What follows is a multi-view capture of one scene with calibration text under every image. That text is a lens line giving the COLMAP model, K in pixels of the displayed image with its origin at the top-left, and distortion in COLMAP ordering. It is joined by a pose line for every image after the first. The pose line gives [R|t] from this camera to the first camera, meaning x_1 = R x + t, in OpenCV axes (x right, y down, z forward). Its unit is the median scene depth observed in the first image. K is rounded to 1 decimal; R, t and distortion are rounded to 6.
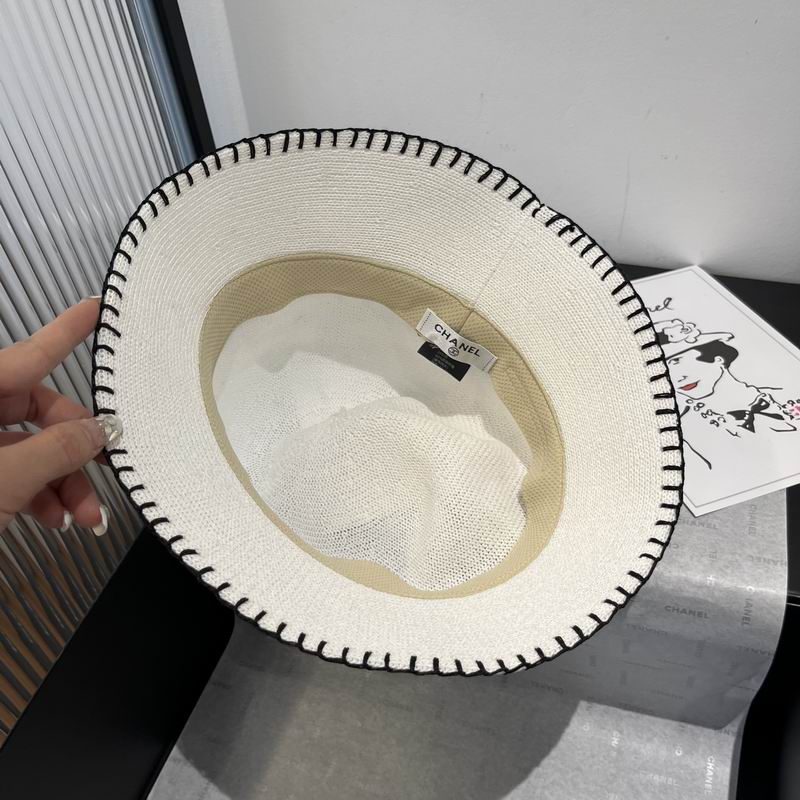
lens RADIAL K [[856.8, 0, 386.1], [0, 856.8, 399.5], [0, 0, 1]] dist [0.020816, 0.000000]
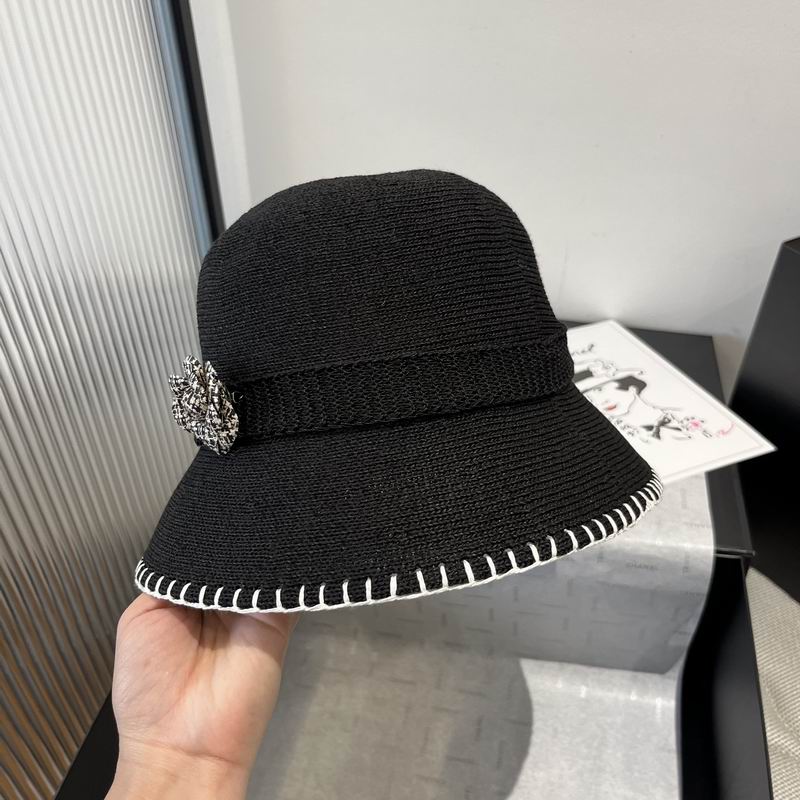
lens RADIAL K [[856.8, 0, 402.3], [0, 856.8, 405.2], [0, 0, 1]] dist [0.020816, 0.000000]
pose [[0.991327, -0.007413, 0.131207, -0.155606], [0.020141, 0.995182, -0.095949, 0.100969], [-0.129864, 0.097759, 0.986701, -0.231659]]
